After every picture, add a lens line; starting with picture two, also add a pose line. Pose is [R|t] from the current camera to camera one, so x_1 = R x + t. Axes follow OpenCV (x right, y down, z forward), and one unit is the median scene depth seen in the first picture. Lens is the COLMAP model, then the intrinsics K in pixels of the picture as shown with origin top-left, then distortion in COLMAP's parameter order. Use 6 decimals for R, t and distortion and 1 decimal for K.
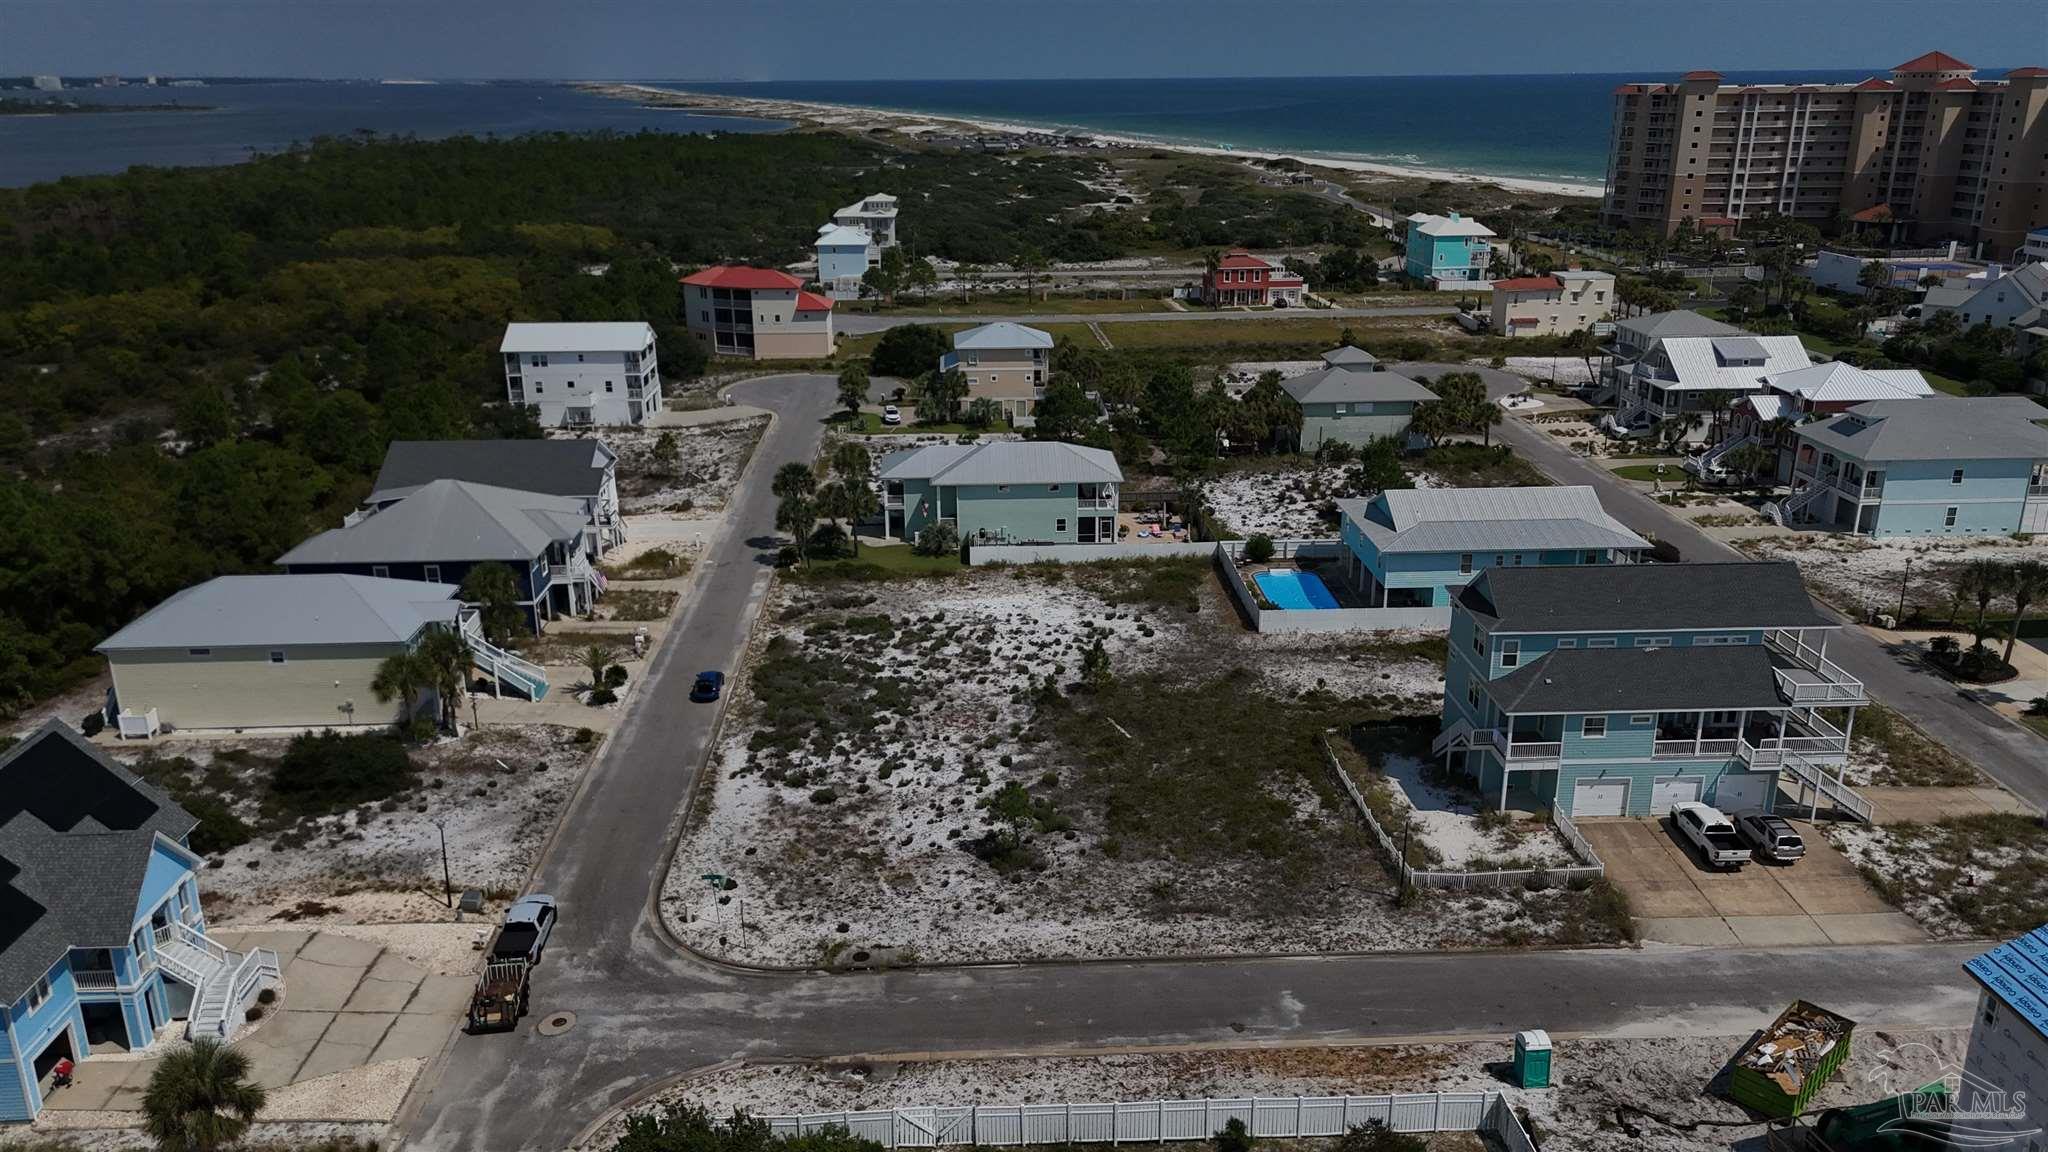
lens RADIAL K [[1513.4, 0, 1020.2], [0, 1513.4, 575.0], [0, 0, 1]] dist [0.072881, -0.072035]
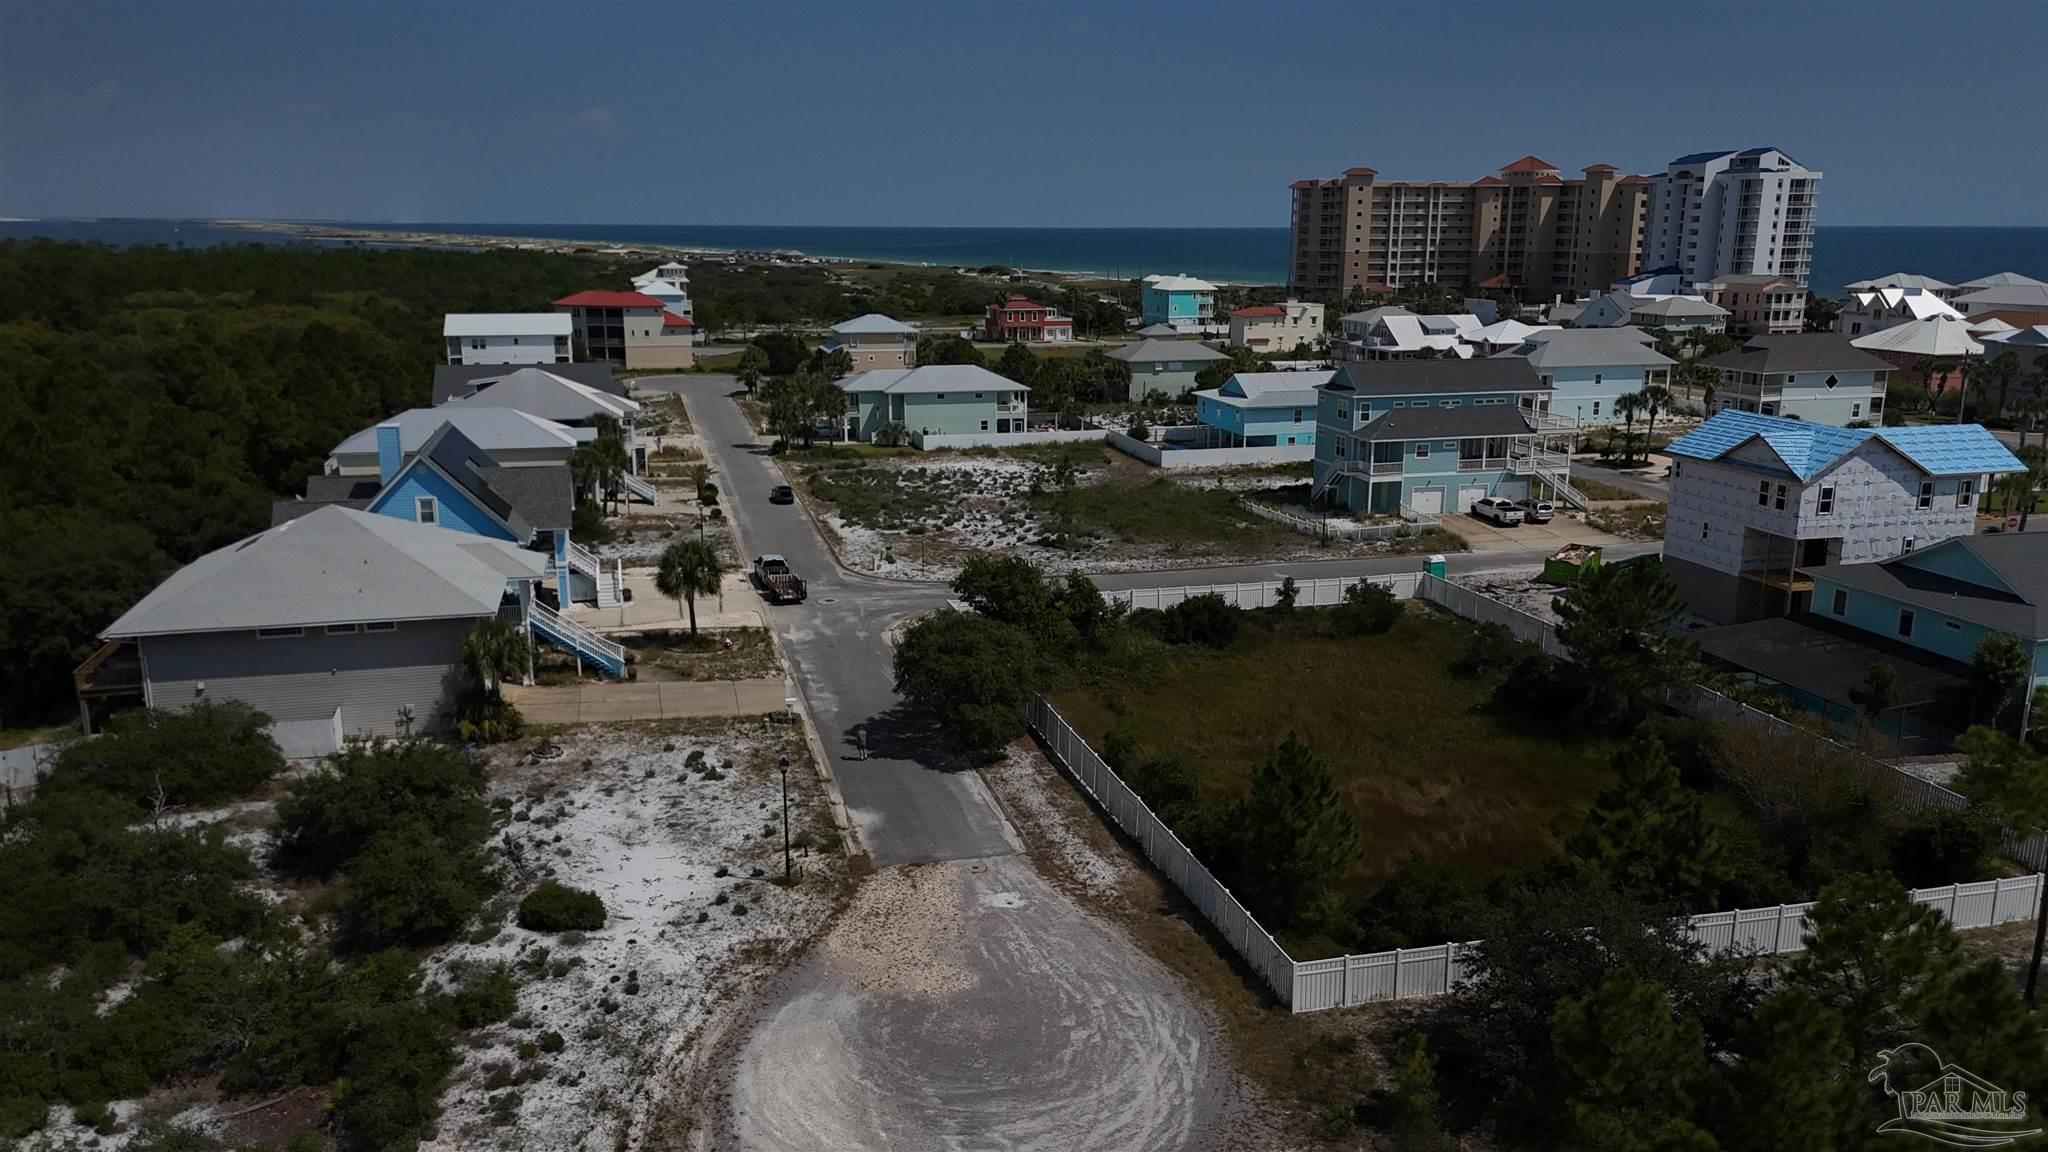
lens RADIAL K [[1513.4, 0, 1023.5], [0, 1513.4, 584.9], [0, 0, 1]] dist [0.072881, -0.072035]
pose [[0.976913, -0.040661, 0.209731, -0.228056], [0.058161, 0.995259, -0.077956, 0.216187], [-0.205567, 0.088355, 0.974646, -0.267535]]
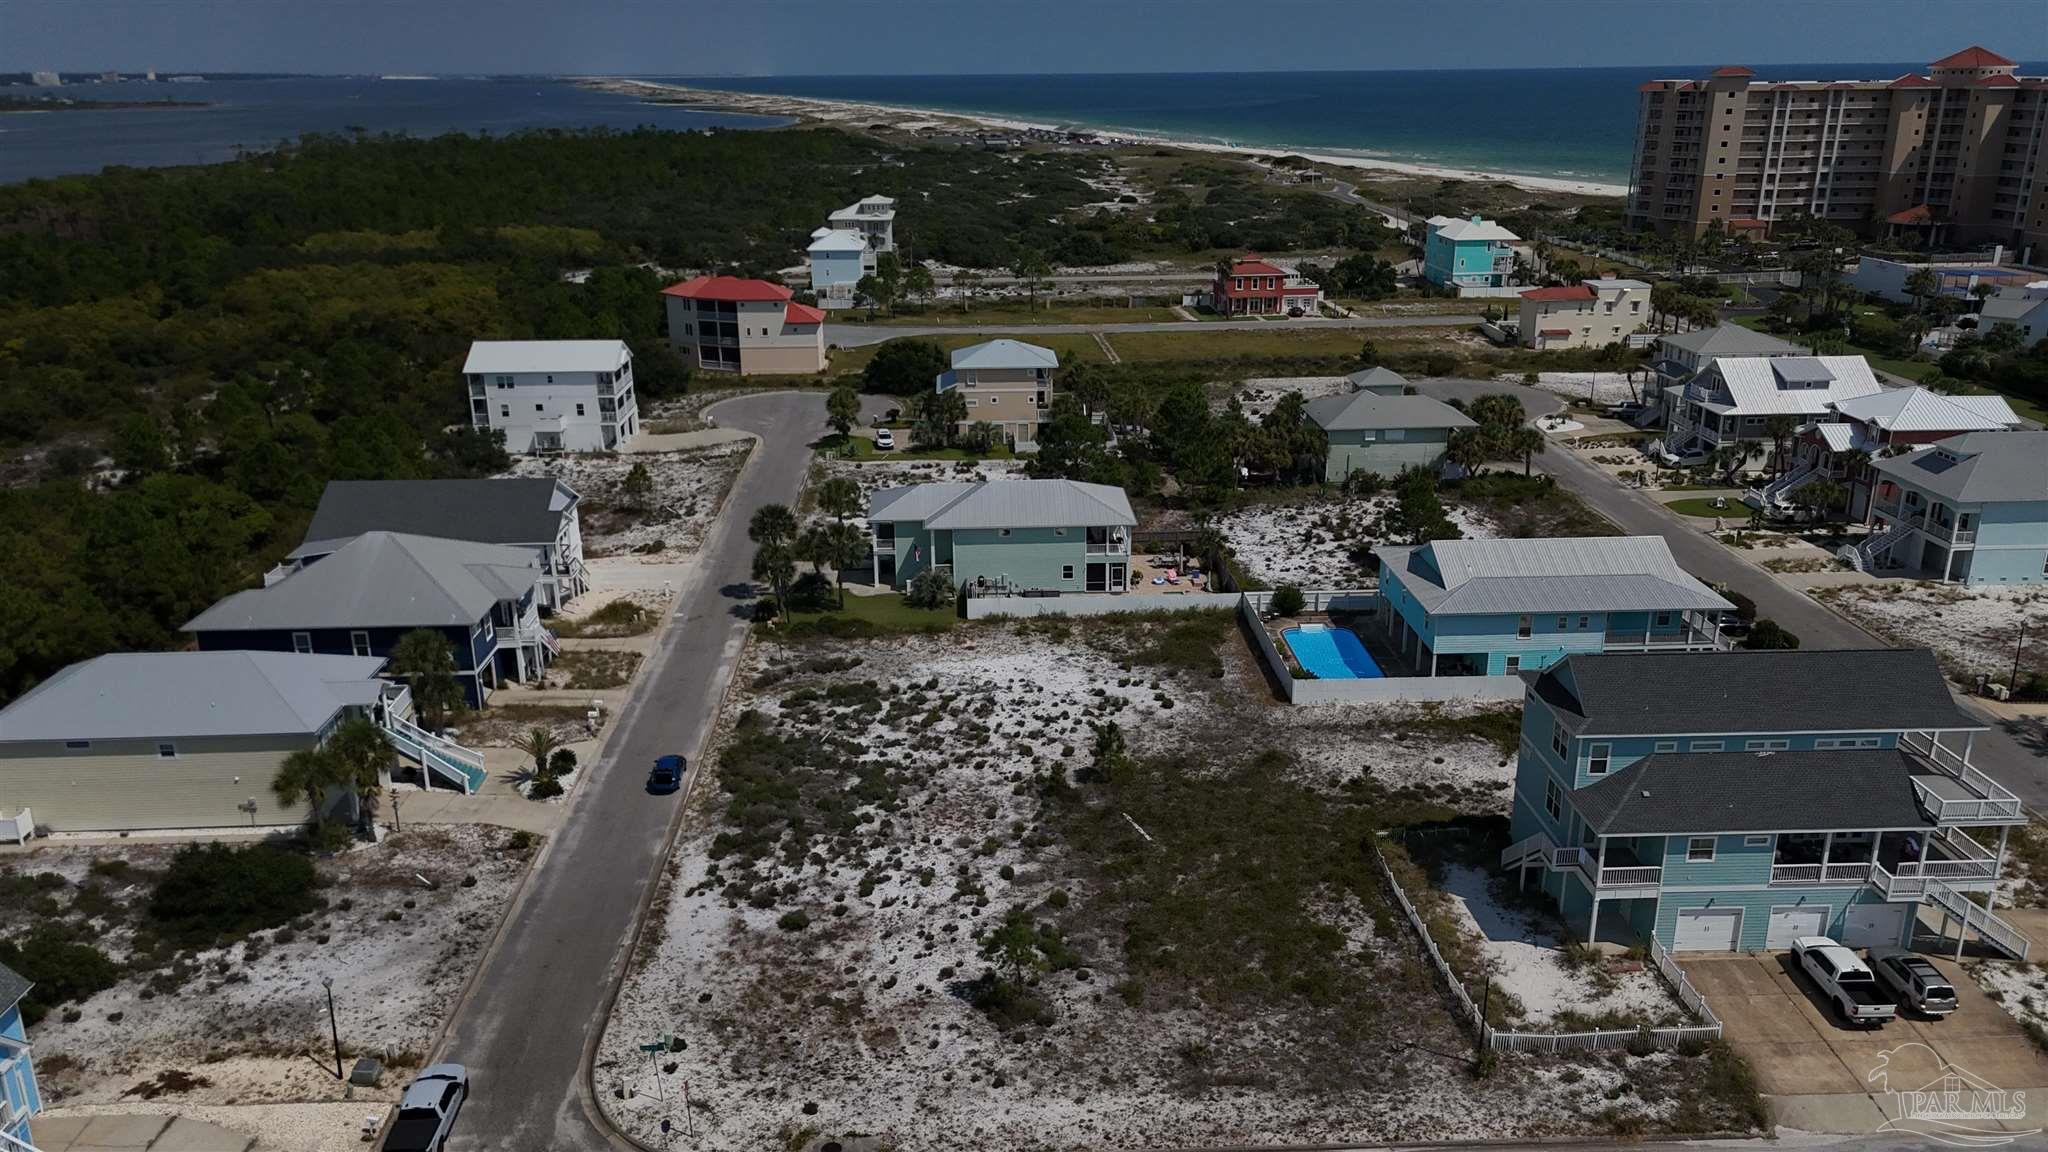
lens RADIAL K [[1513.4, 0, 1019.5], [0, 1513.4, 574.4], [0, 0, 1]] dist [0.072881, -0.072035]
pose [[0.999999, -0.000601, -0.001575, -0.000540], [0.000606, 0.999996, 0.002805, -0.036165], [0.001573, -0.002806, 0.999995, 0.098328]]
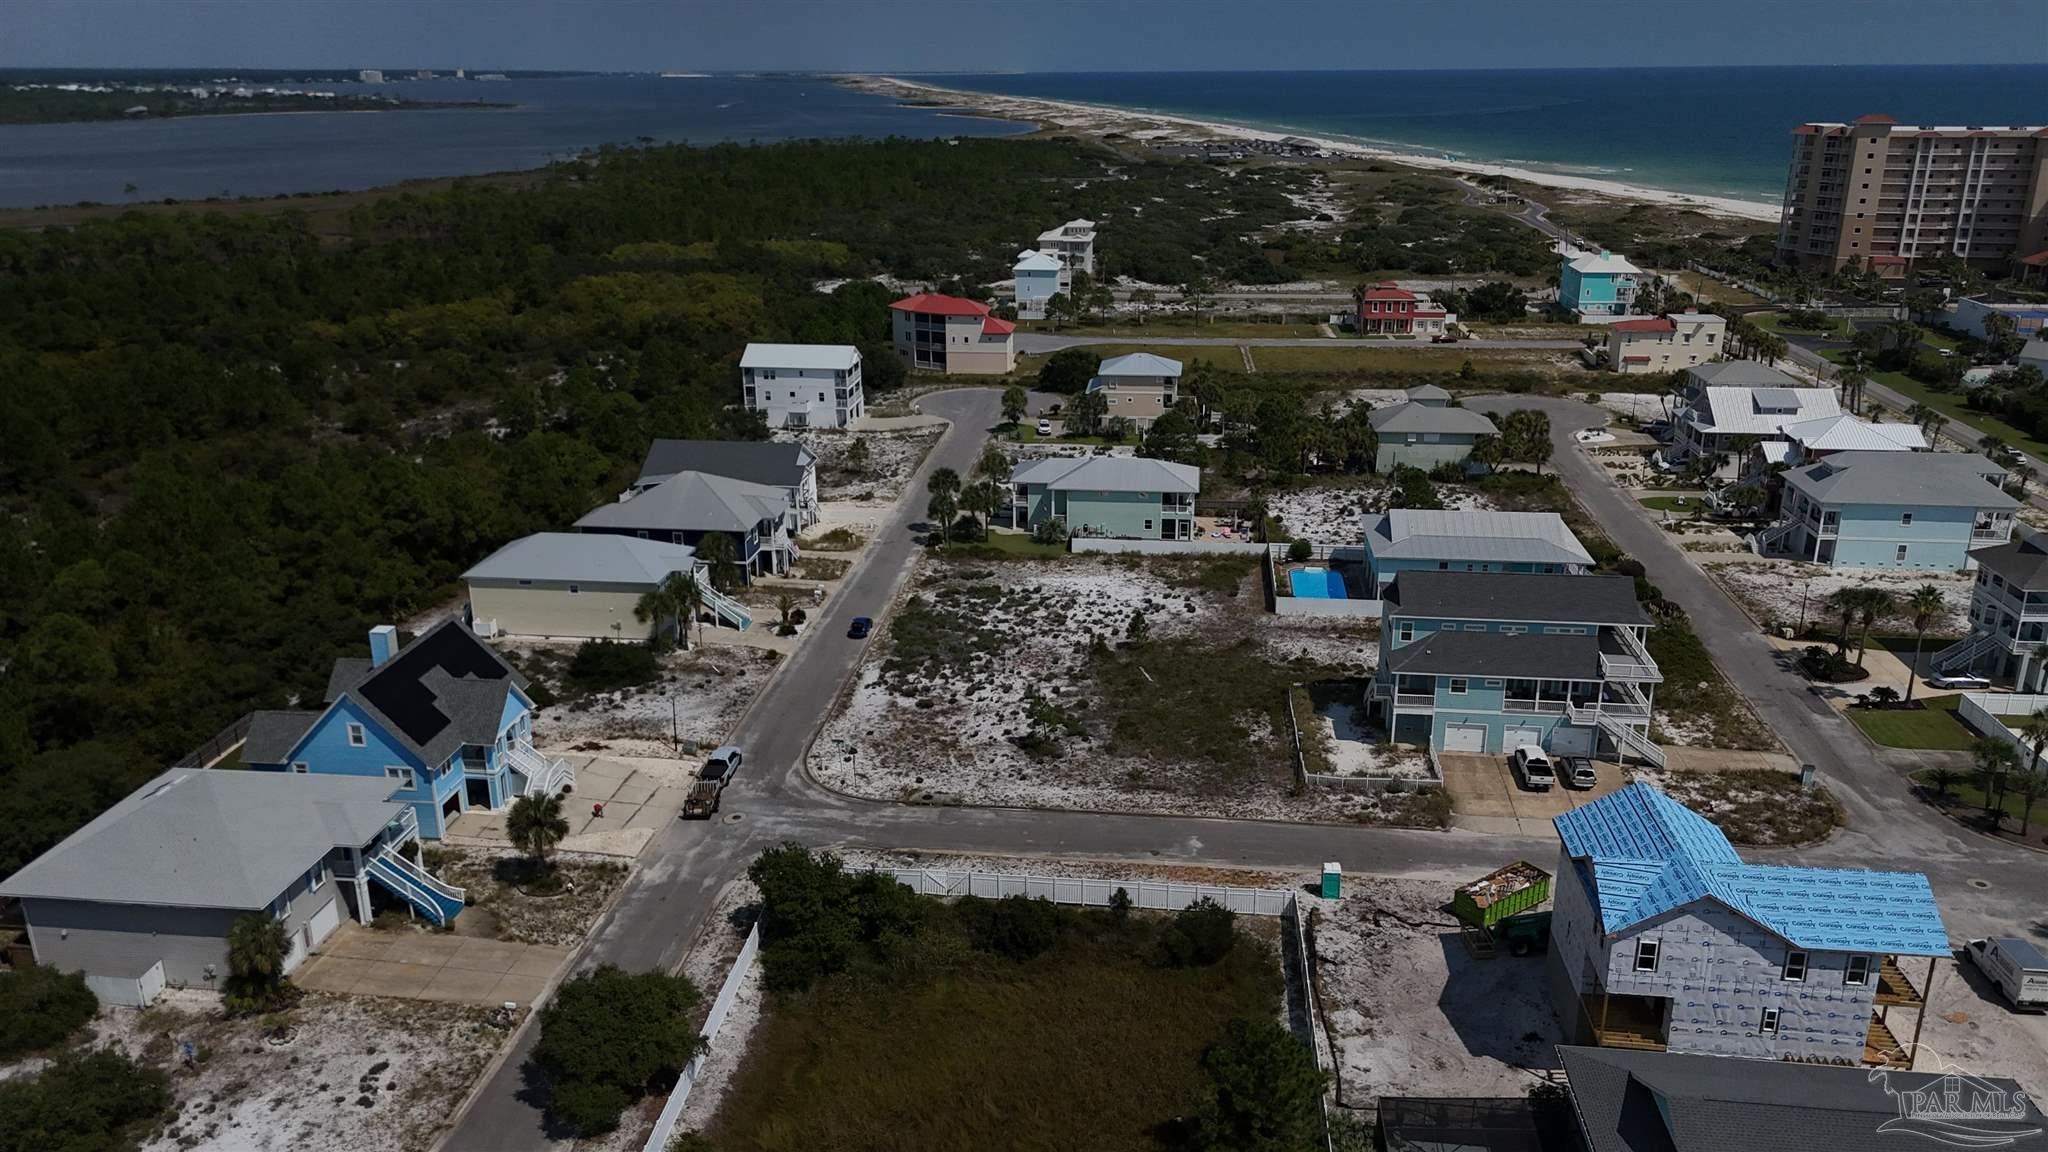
lens RADIAL K [[1513.4, 0, 1020.5], [0, 1513.4, 576.7], [0, 0, 1]] dist [0.072881, -0.072035]
pose [[0.987571, 0.052339, -0.148205, 0.117338], [-0.051368, 0.998626, 0.010376, 0.003345], [0.148544, -0.002634, 0.988902, -0.290110]]
